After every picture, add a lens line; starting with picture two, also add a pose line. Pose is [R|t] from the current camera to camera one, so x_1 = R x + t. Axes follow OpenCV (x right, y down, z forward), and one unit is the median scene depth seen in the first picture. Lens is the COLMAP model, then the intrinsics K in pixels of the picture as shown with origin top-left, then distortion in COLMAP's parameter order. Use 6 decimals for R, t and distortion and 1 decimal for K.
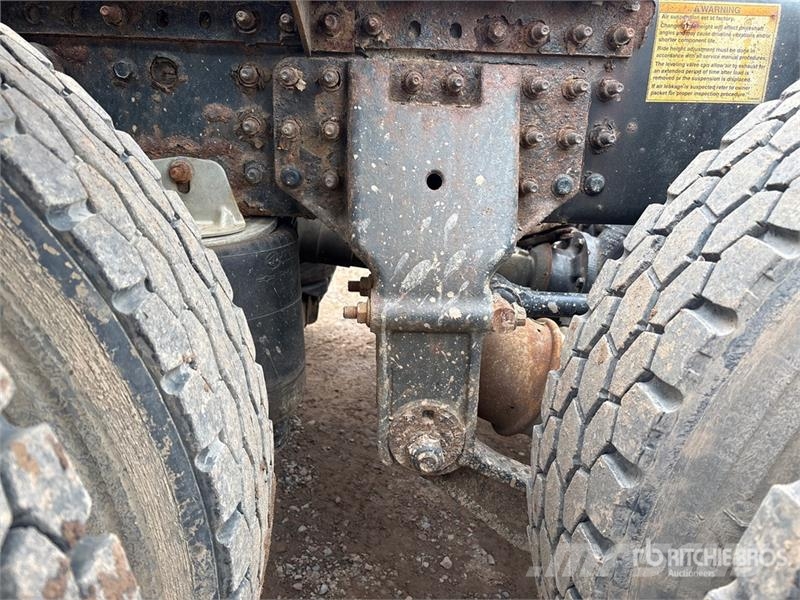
lens RADIAL K [[608.6, 0, 400.0], [0, 608.6, 300.0], [0, 0, 1]] dist [0.047062, -0.053915]
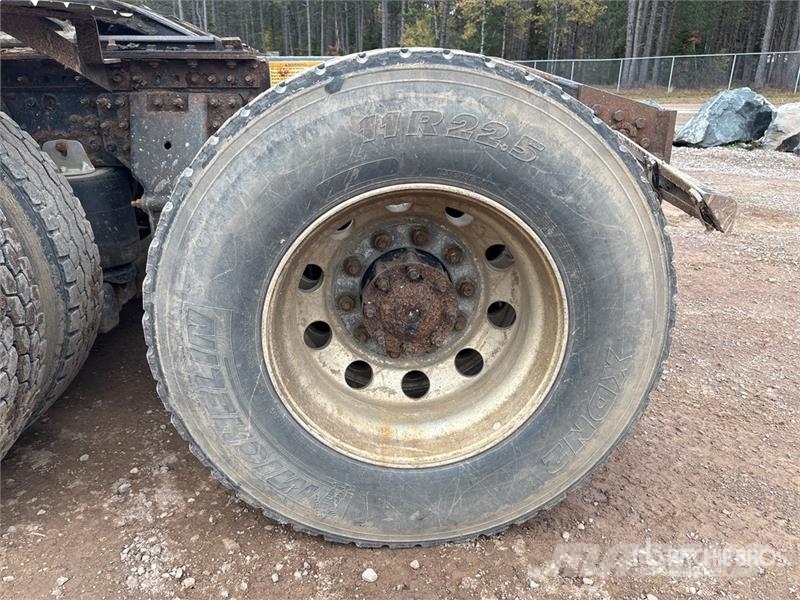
lens RADIAL K [[608.6, 0, 400.0], [0, 608.6, 300.0], [0, 0, 1]] dist [0.047062, -0.053915]
pose [[0.998954, -0.044081, 0.012134, 0.857258], [0.043614, 0.998387, 0.036352, 0.335215], [-0.013717, -0.035784, 0.999265, -1.324977]]
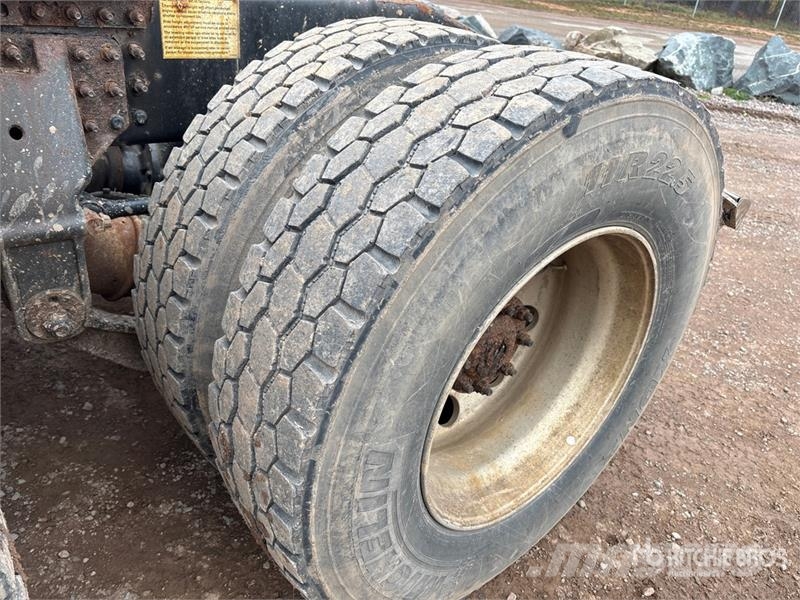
lens RADIAL K [[608.6, 0, 400.0], [0, 608.6, 300.0], [0, 0, 1]] dist [0.047062, -0.053915]
pose [[0.797393, -0.238792, 0.554205, -0.104762], [0.095956, 0.956866, 0.274225, -0.128598], [-0.595783, -0.165486, 0.785912, -0.619865]]
